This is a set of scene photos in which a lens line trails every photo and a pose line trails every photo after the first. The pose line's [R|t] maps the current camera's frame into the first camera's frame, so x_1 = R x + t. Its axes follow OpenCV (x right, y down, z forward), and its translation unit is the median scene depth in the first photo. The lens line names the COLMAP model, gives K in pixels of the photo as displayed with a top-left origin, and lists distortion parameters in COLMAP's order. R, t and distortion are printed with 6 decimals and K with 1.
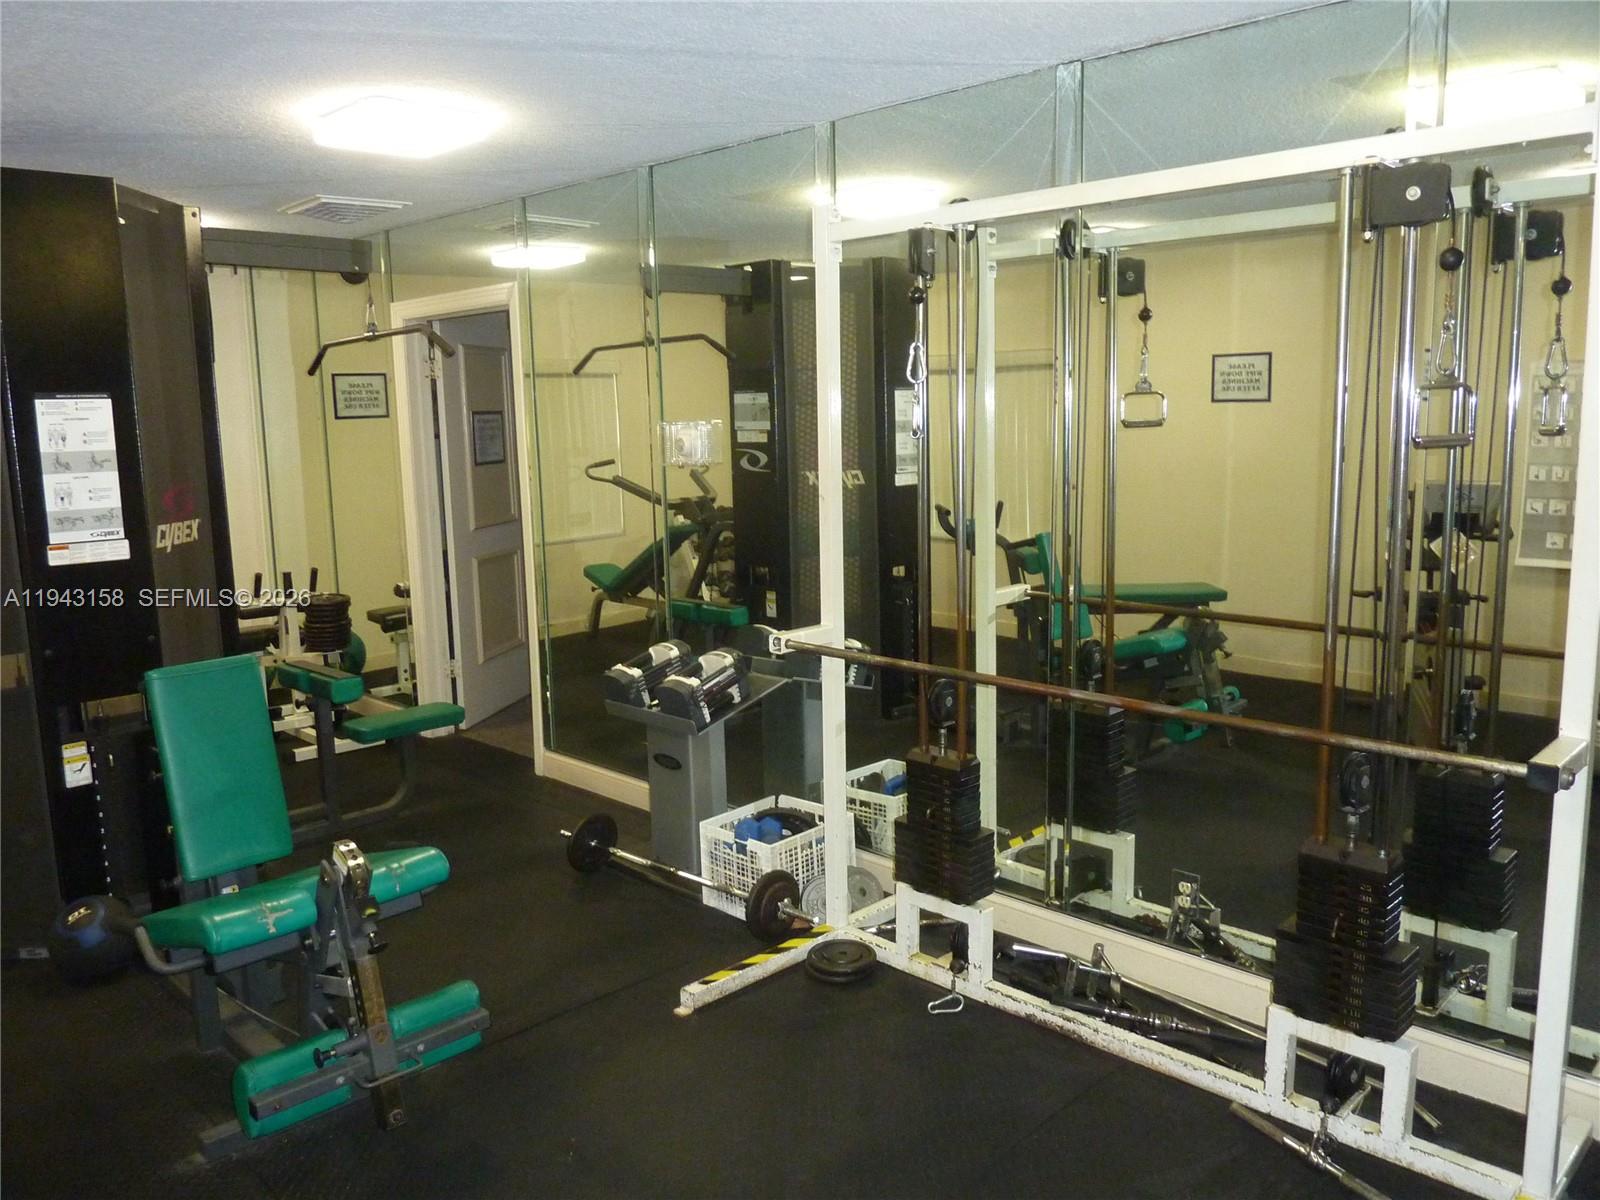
lens RADIAL K [[1222.5, 0, 796.2], [0, 1222.5, 591.4], [0, 0, 1]] dist [-0.000775, -0.016256]
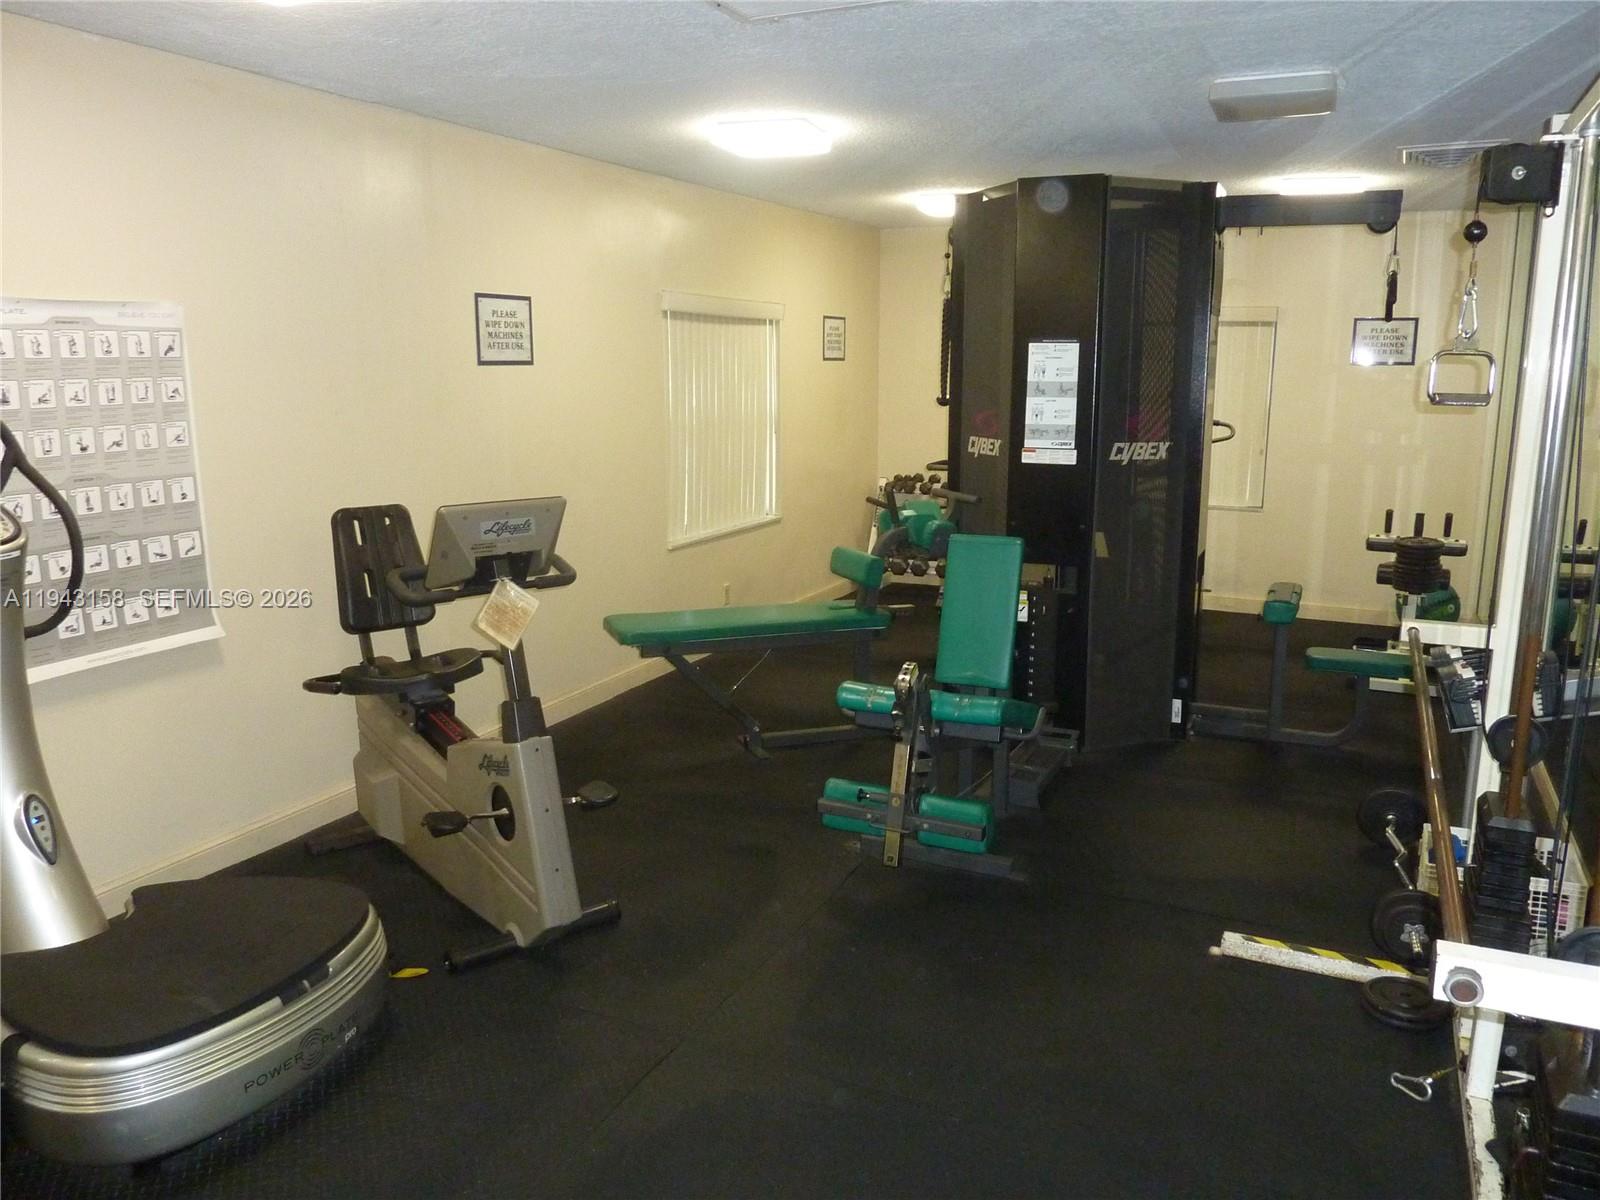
lens RADIAL K [[1222.5, 0, 796.1], [0, 1222.5, 601.0], [0, 0, 1]] dist [-0.000775, -0.016256]
pose [[0.343485, 0.205064, -0.916497, 0.625847], [-0.149706, 0.975348, 0.162125, -0.054486], [0.927149, 0.081517, 0.365717, 0.253451]]
